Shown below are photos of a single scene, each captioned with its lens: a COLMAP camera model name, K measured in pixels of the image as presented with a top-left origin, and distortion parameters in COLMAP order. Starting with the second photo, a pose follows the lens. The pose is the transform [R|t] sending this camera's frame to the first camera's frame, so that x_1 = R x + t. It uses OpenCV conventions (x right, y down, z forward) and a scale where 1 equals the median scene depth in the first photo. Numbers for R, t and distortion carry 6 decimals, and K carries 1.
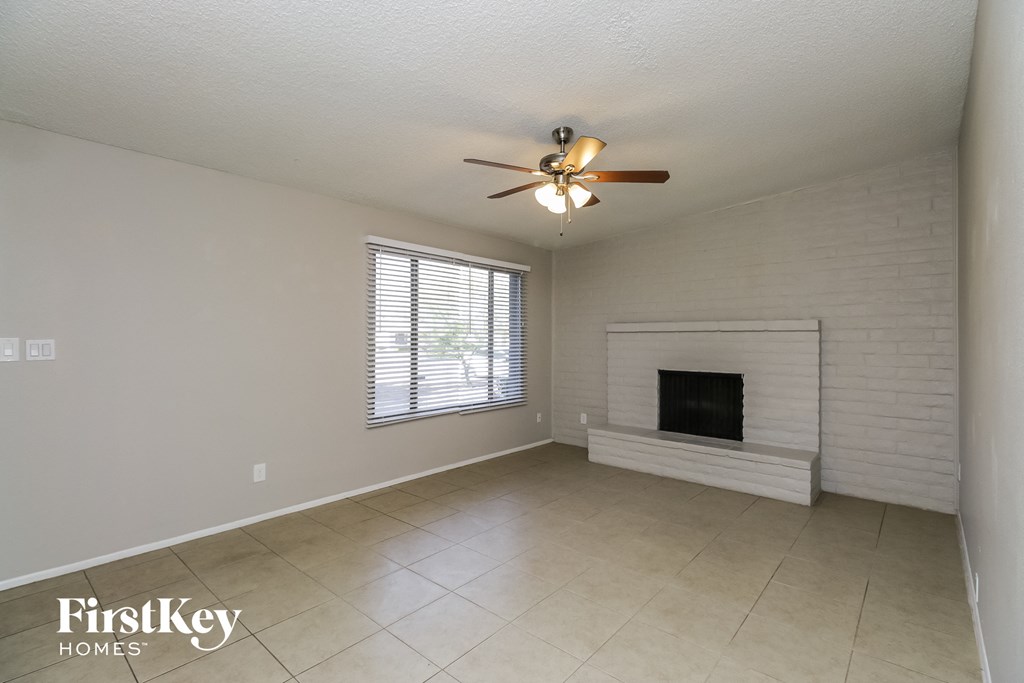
lens RADIAL K [[472.5, 0, 517.7], [0, 472.5, 336.8], [0, 0, 1]] dist [0.010096, 0.000101]
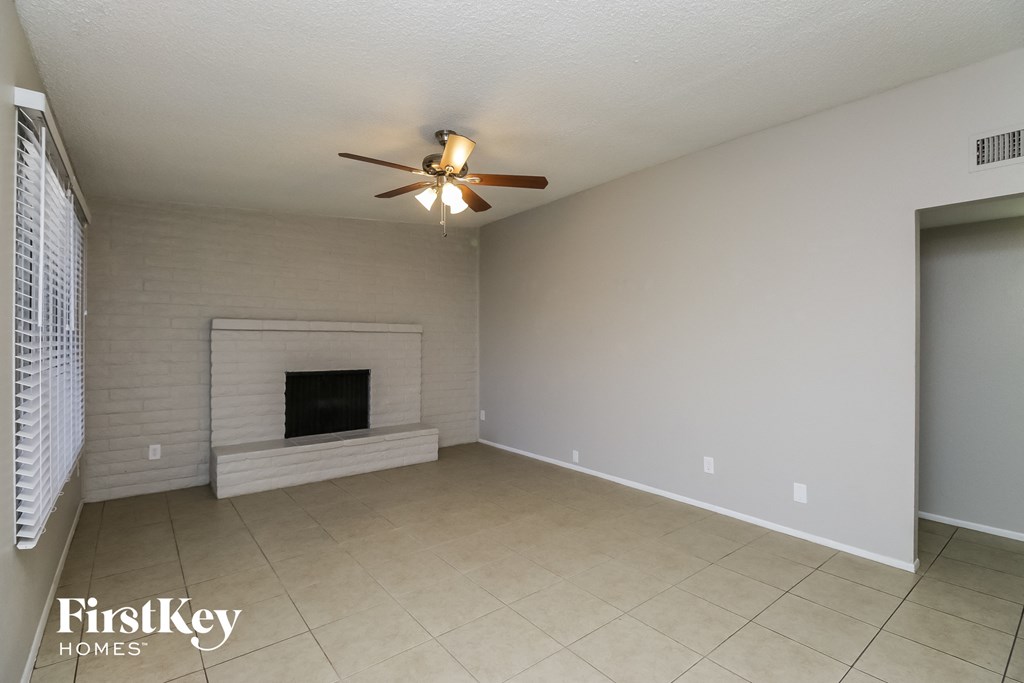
lens RADIAL K [[472.5, 0, 517.7], [0, 472.5, 336.8], [0, 0, 1]] dist [0.010096, 0.000101]
pose [[0.174358, 0.004577, 0.984672, -0.591054], [-0.008603, 0.999958, -0.003125, -0.000026], [-0.984645, -0.007926, 0.174390, 0.448438]]
